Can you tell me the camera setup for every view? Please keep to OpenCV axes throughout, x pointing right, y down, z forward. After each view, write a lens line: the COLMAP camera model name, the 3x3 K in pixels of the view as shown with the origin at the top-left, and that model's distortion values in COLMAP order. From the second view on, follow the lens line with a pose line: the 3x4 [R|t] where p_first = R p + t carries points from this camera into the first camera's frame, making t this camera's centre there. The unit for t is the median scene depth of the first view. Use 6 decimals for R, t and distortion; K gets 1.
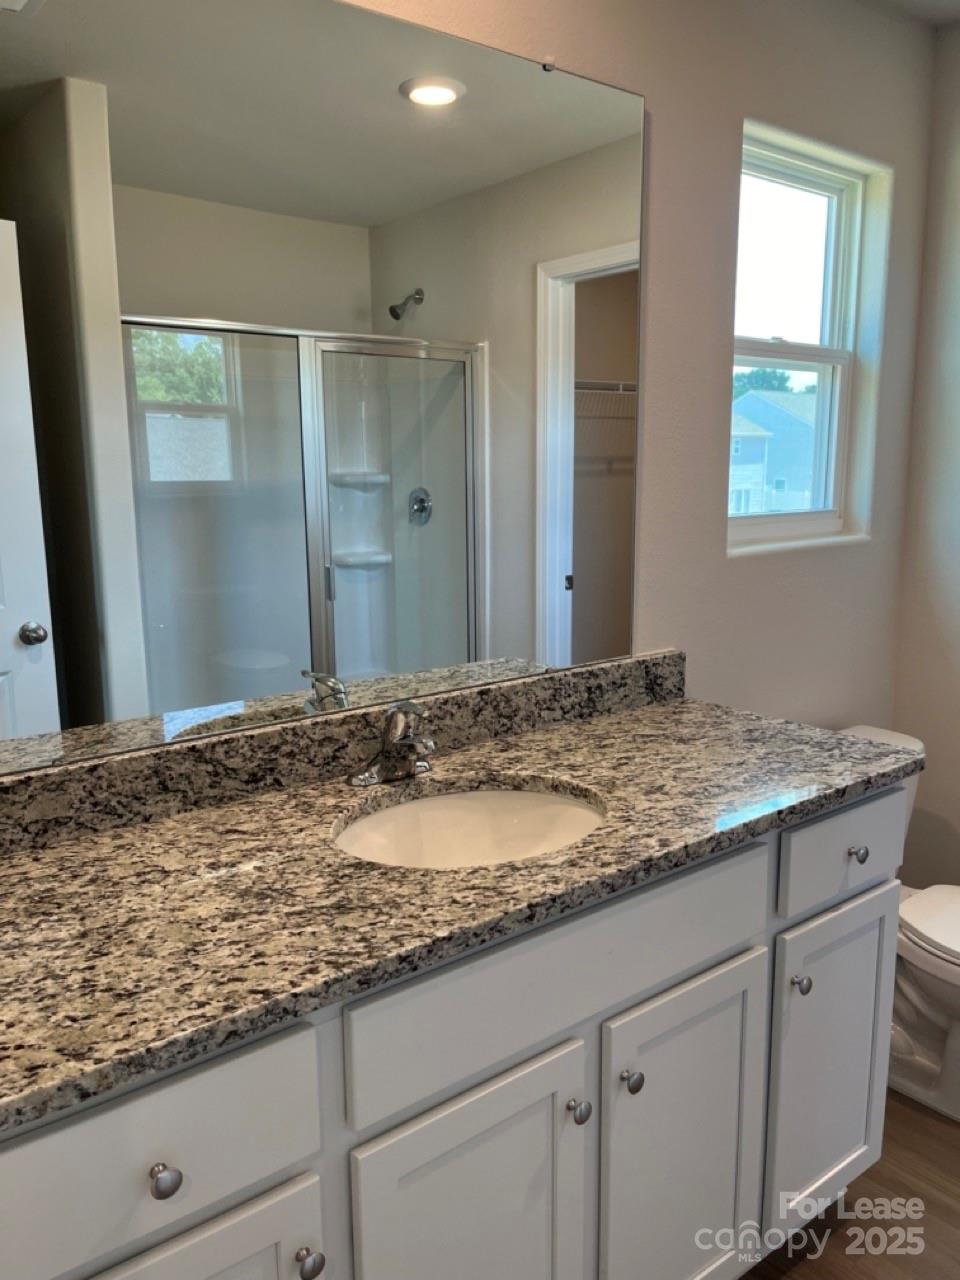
lens RADIAL K [[977.6, 0, 478.8], [0, 977.6, 641.9], [0, 0, 1]] dist [0.041268, -0.044899]
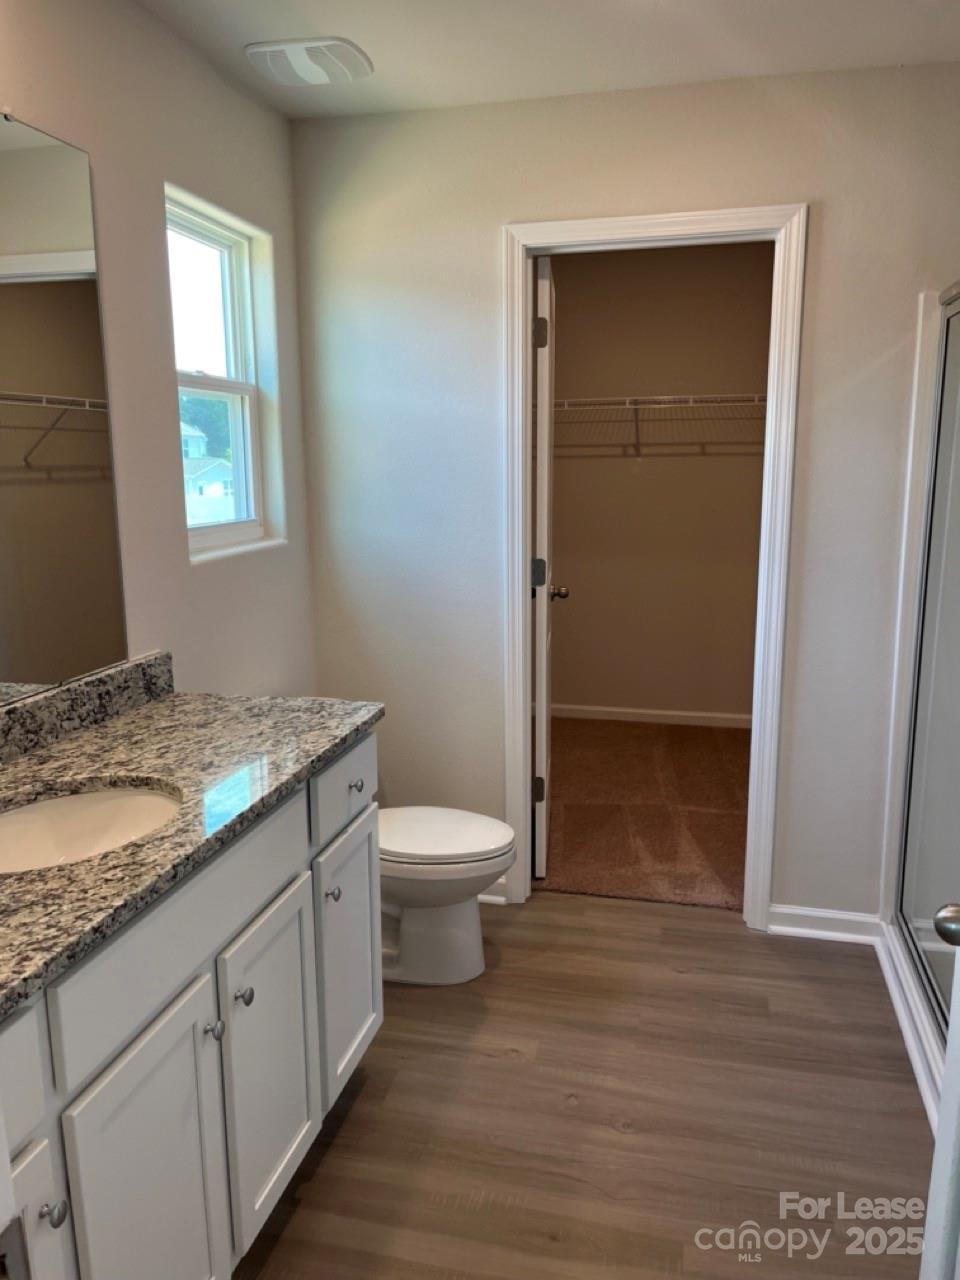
lens RADIAL K [[977.6, 0, 483.2], [0, 977.6, 645.0], [0, 0, 1]] dist [0.041268, -0.044899]
pose [[0.784135, -0.116354, 0.609585, -0.250023], [0.114922, 0.992503, 0.041614, -0.004192], [-0.609857, 0.037424, 0.791628, -0.135748]]
